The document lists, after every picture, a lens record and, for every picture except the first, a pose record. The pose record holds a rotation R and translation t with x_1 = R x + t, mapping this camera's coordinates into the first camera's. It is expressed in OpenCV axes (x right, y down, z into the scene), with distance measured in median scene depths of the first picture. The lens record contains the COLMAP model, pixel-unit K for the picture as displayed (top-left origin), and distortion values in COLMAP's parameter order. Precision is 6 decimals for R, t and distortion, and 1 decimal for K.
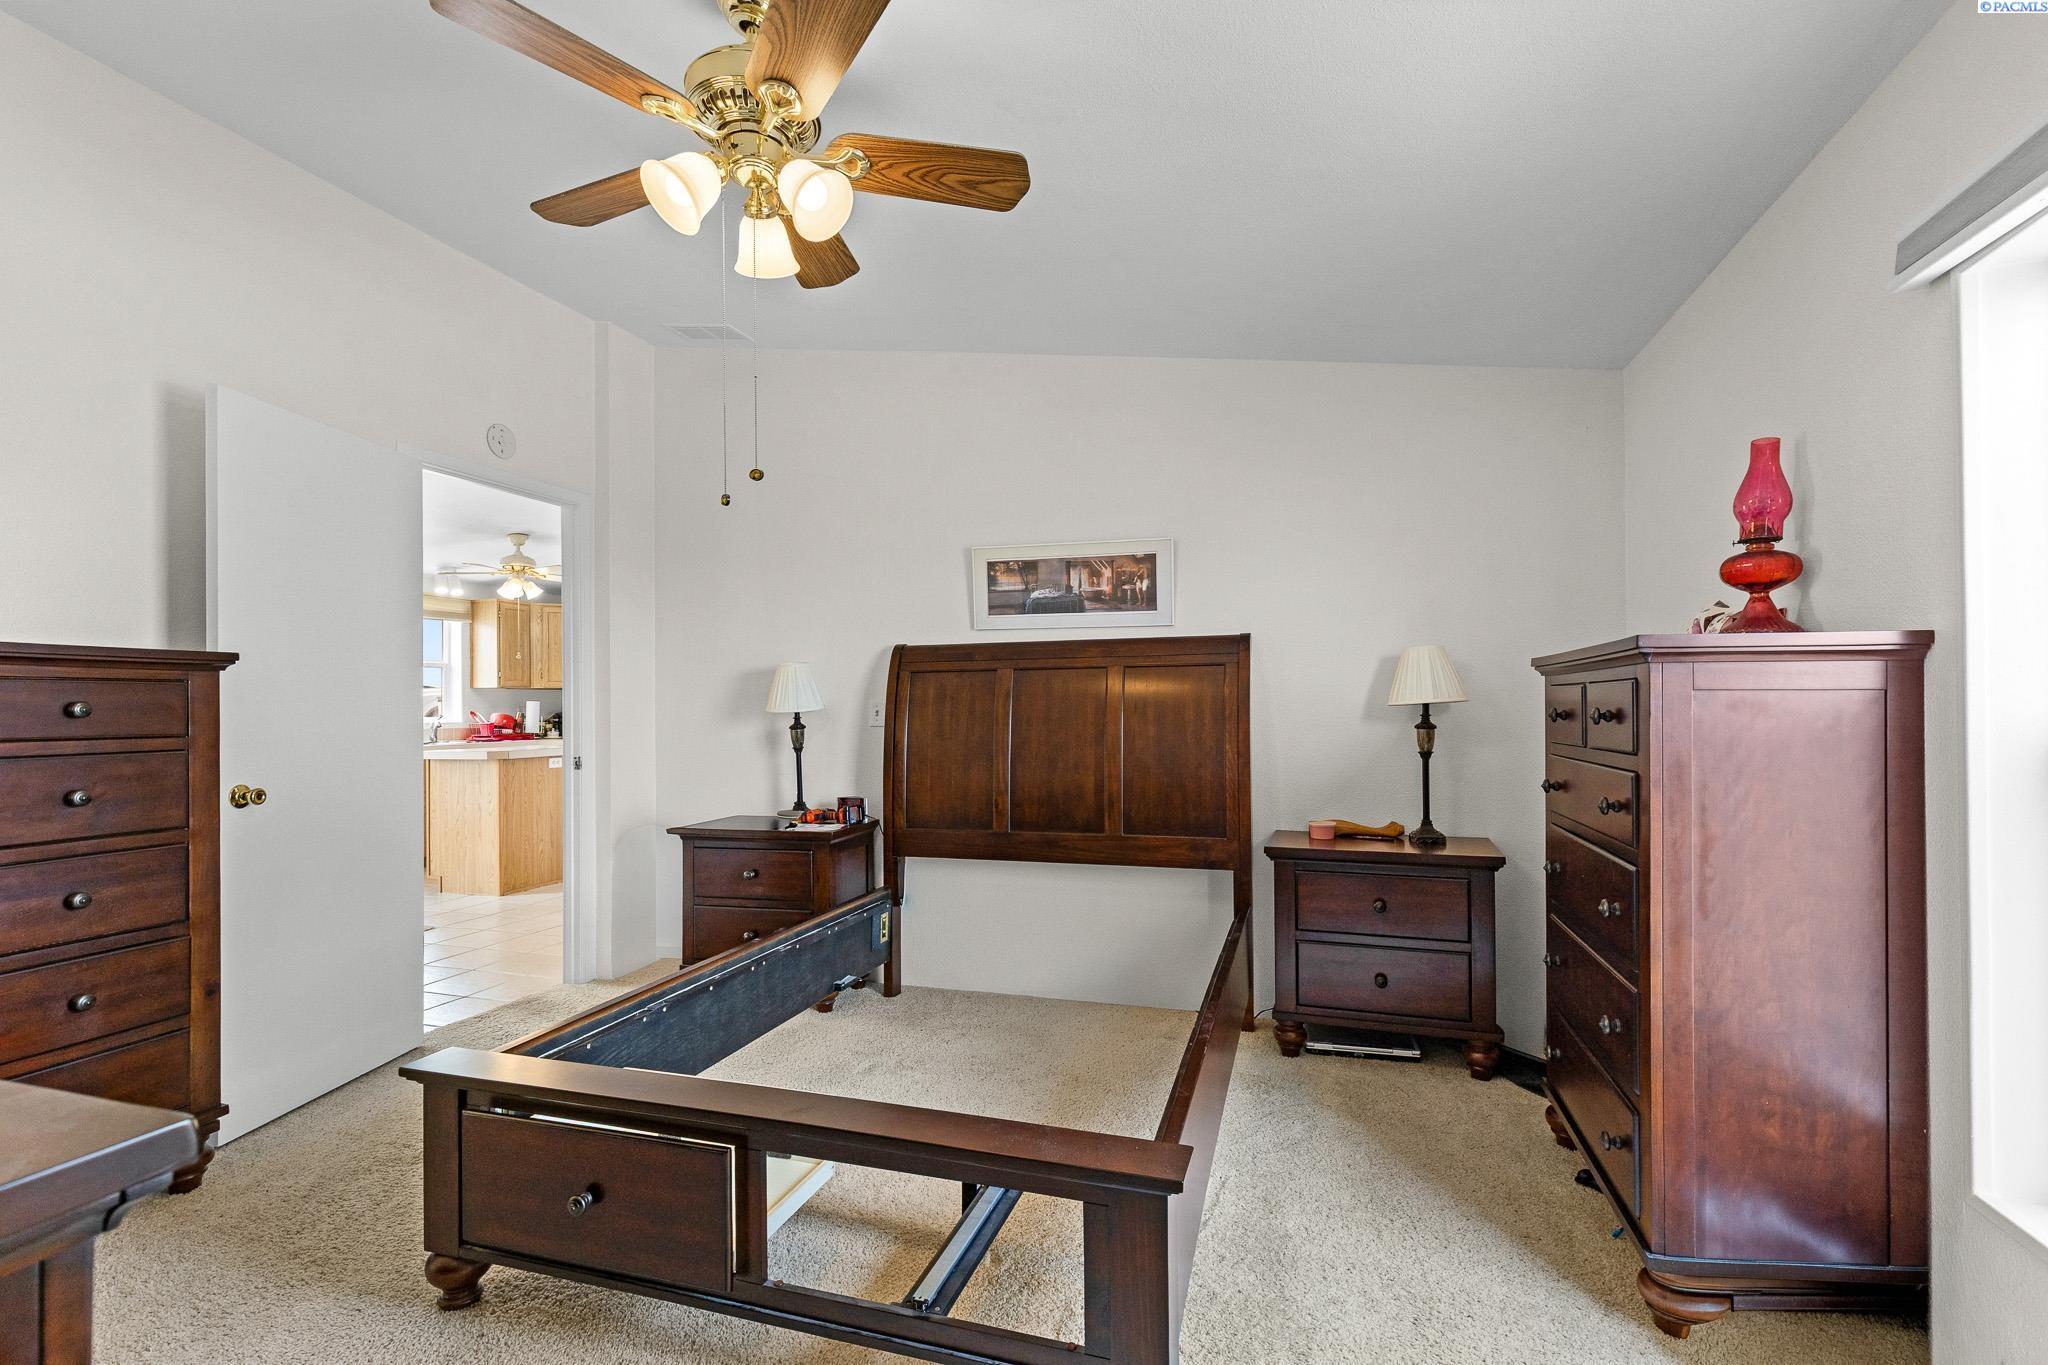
lens RADIAL K [[918.5, 0, 1024.1], [0, 918.5, 703.3], [0, 0, 1]] dist [0.004175, 0.000482]
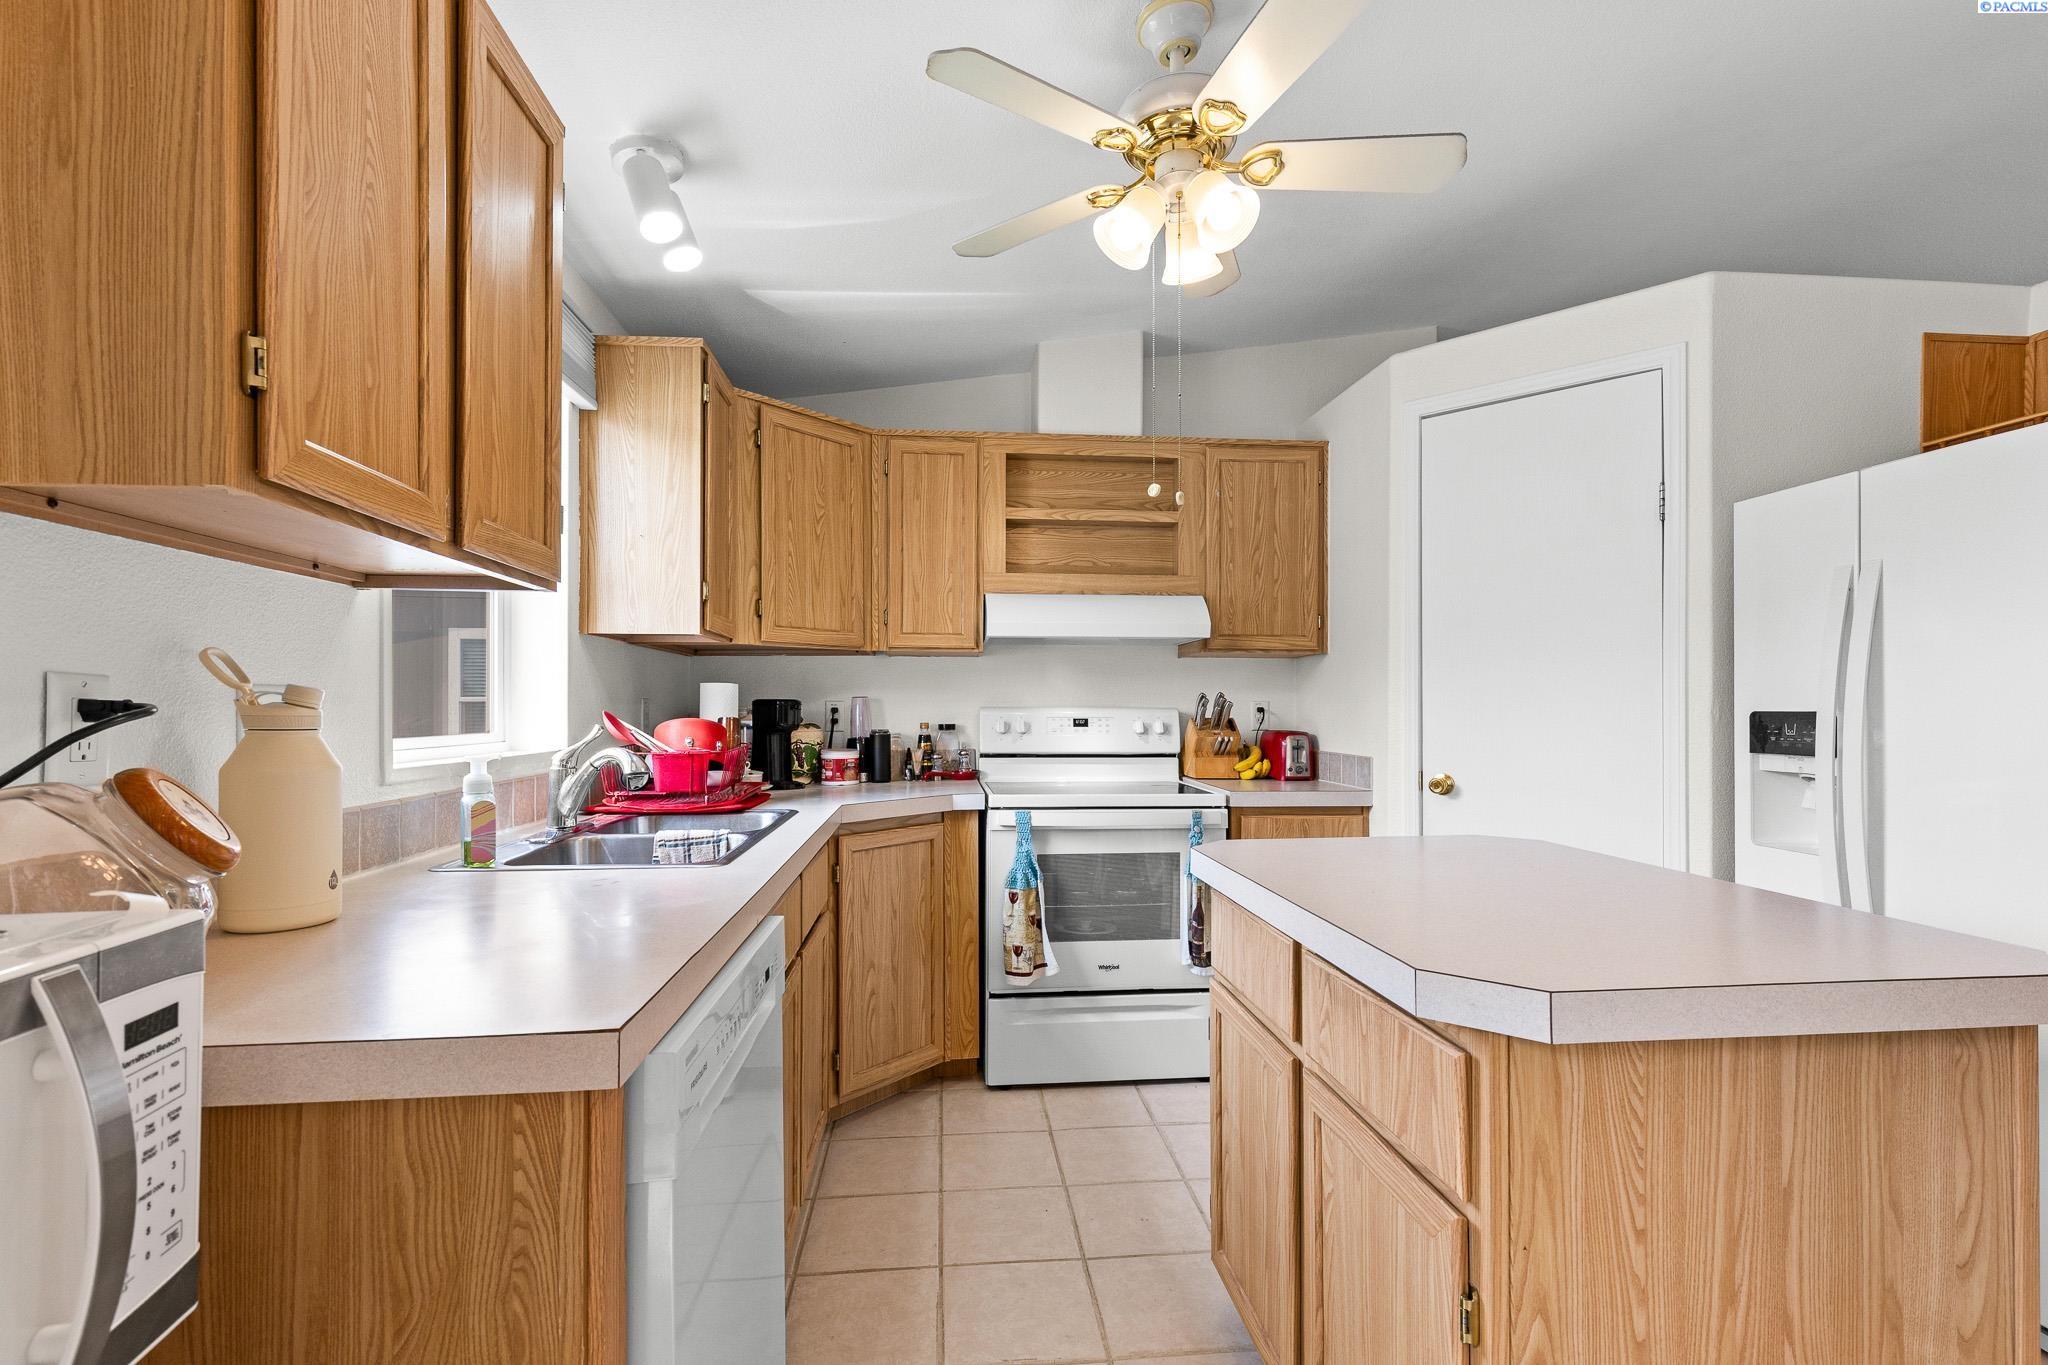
lens RADIAL K [[922.7, 0, 1016.7], [0, 922.7, 716.9], [0, 0, 1]] dist [0.003188, 0.000623]
pose [[0.922868, 0.004081, 0.385096, -1.310076], [-0.008494, 0.999916, 0.009759, 0.013730], [-0.385024, -0.012277, 0.922825, 1.496996]]
